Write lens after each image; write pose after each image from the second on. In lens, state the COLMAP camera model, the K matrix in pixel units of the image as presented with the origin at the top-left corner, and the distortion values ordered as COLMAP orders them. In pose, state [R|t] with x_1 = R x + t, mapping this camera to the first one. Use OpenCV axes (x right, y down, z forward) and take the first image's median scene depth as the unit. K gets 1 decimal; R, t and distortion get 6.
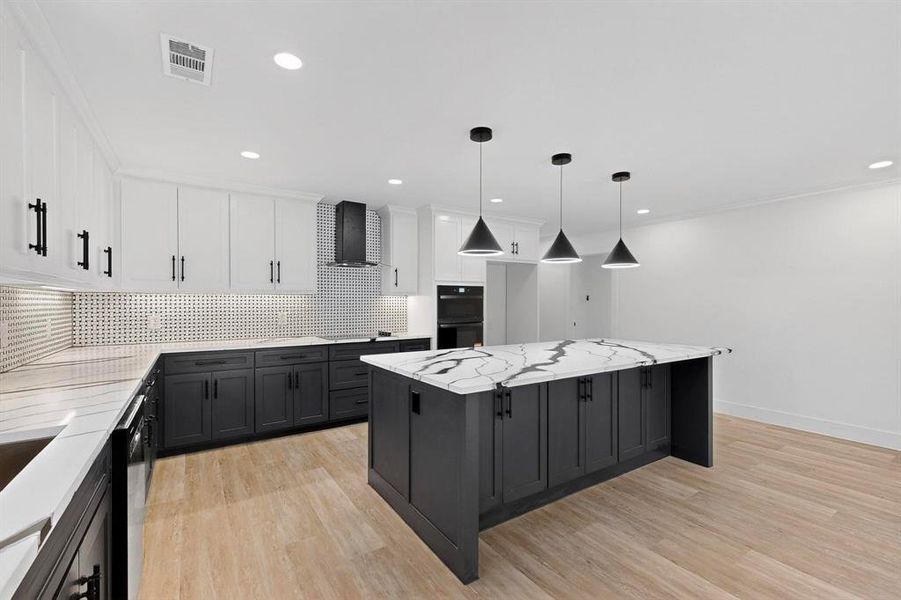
lens RADIAL K [[395.2, 0, 452.7], [0, 395.2, 303.2], [0, 0, 1]] dist [0.001886, 0.000358]
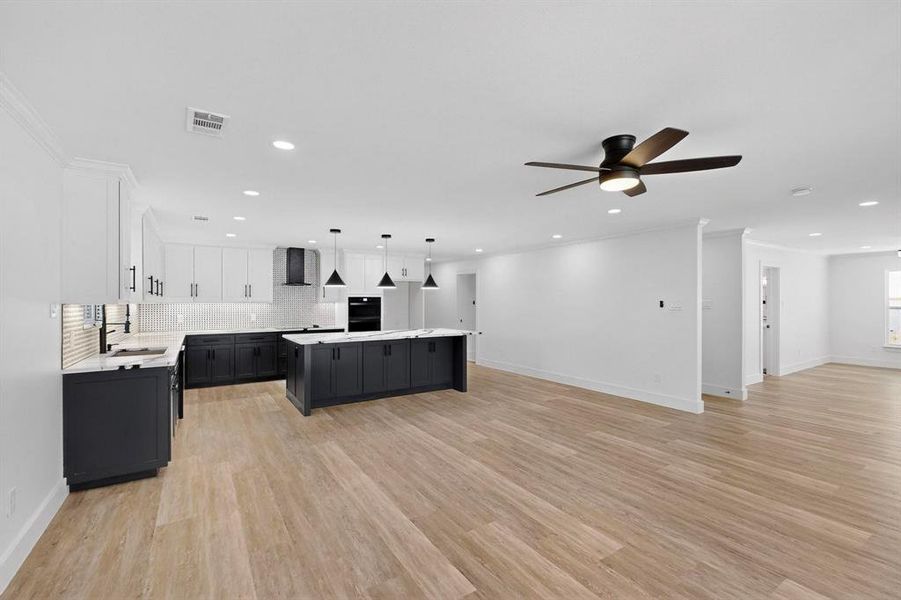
lens RADIAL K [[391.7, 0, 451.9], [0, 391.7, 300.0], [0, 0, 1]] dist [-0.001497, -0.000176]
pose [[0.999947, -0.004578, -0.009173, 0.562919], [0.004510, 0.999963, -0.007387, -0.025135], [0.009207, 0.007346, 0.999931, -0.871617]]
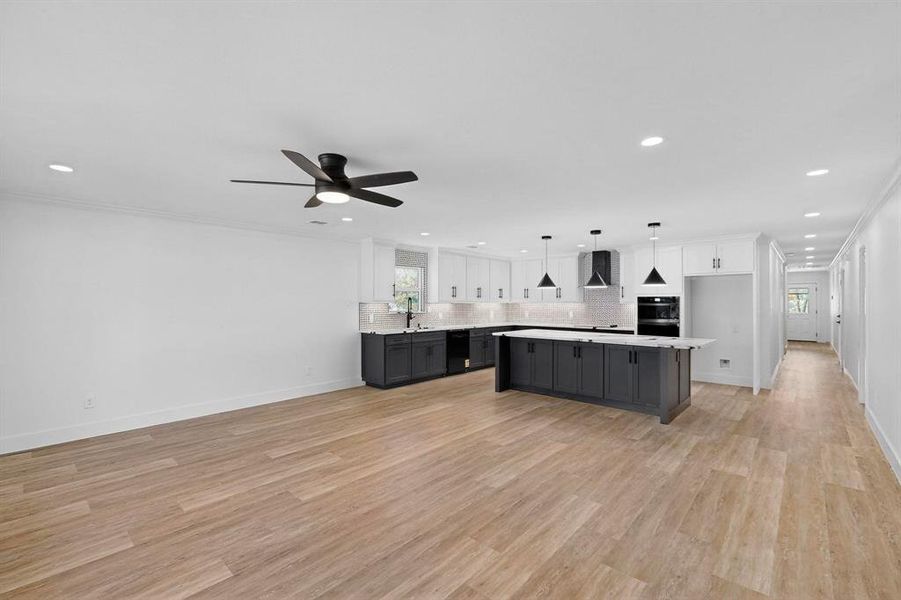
lens RADIAL K [[395.2, 0, 452.7], [0, 395.2, 303.2], [0, 0, 1]] dist [0.001886, 0.000358]
pose [[0.253884, 0.001082, -0.967234, 1.725538], [-0.005913, 0.999982, -0.000433, -0.021498], [0.967217, 0.005829, 0.253885, -0.106401]]
